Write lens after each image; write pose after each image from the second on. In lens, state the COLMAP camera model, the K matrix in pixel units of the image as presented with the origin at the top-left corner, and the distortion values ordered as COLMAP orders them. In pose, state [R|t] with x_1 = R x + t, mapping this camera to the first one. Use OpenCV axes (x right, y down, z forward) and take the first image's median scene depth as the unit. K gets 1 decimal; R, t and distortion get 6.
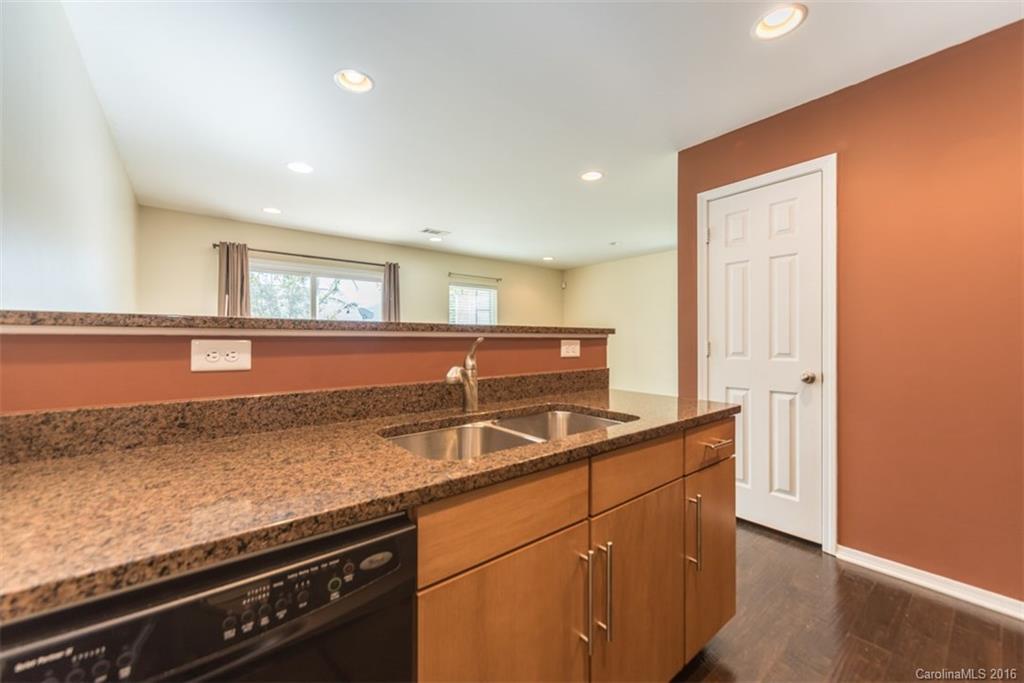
lens RADIAL K [[405.9, 0, 515.8], [0, 405.9, 339.3], [0, 0, 1]] dist [-0.000254, -0.000002]
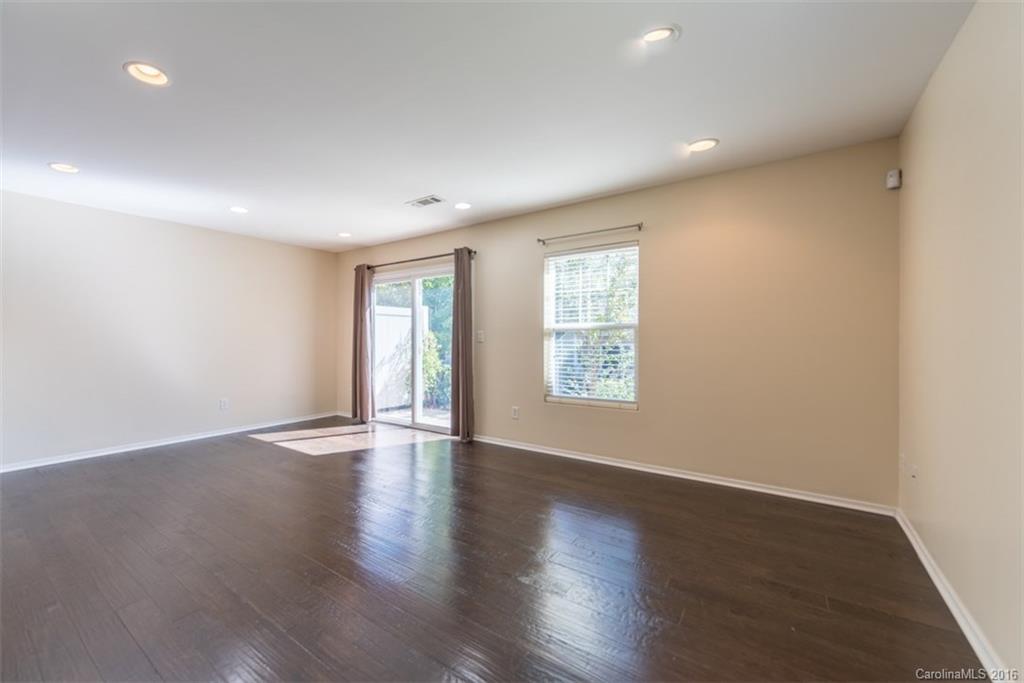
lens RADIAL K [[405.9, 0, 515.8], [0, 405.9, 339.3], [0, 0, 1]] dist [-0.000254, -0.000002]
pose [[0.278919, 0.002366, -0.960312, 0.524096], [0.004919, 0.999980, 0.003892, -0.002758], [0.960302, -0.005810, 0.278902, 0.869366]]
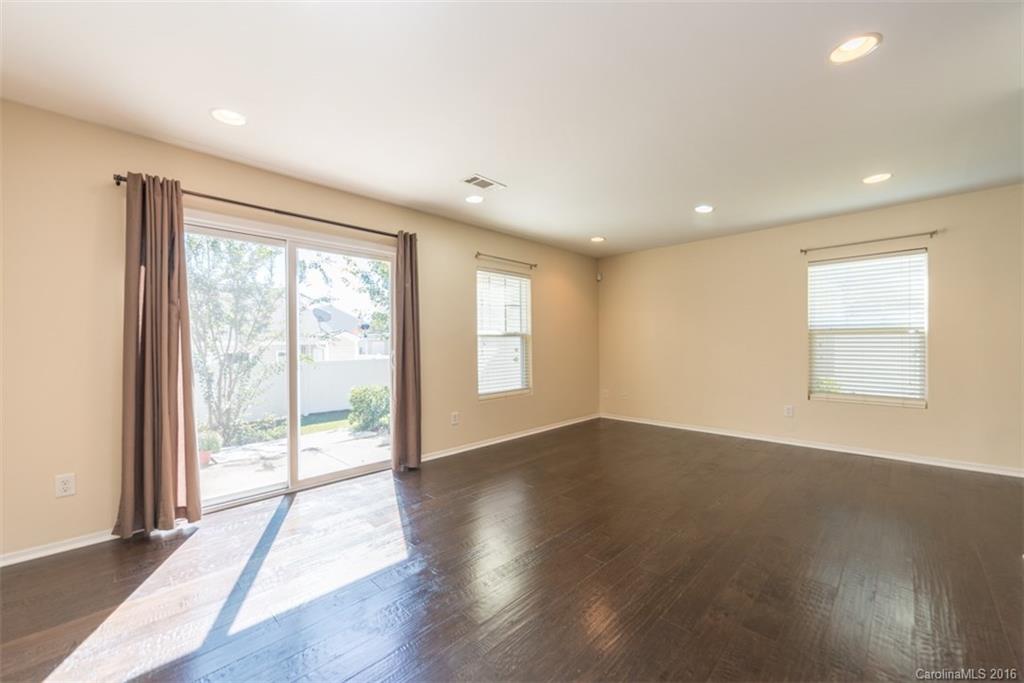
lens RADIAL K [[407.2, 0, 517.0], [0, 407.2, 345.2], [0, 0, 1]] dist [-0.010109, 0.000174]
pose [[0.992426, -0.007805, 0.122597, -0.208666], [0.007298, 0.999963, 0.004589, -0.000761], [-0.122628, -0.003660, 0.992446, 0.298275]]
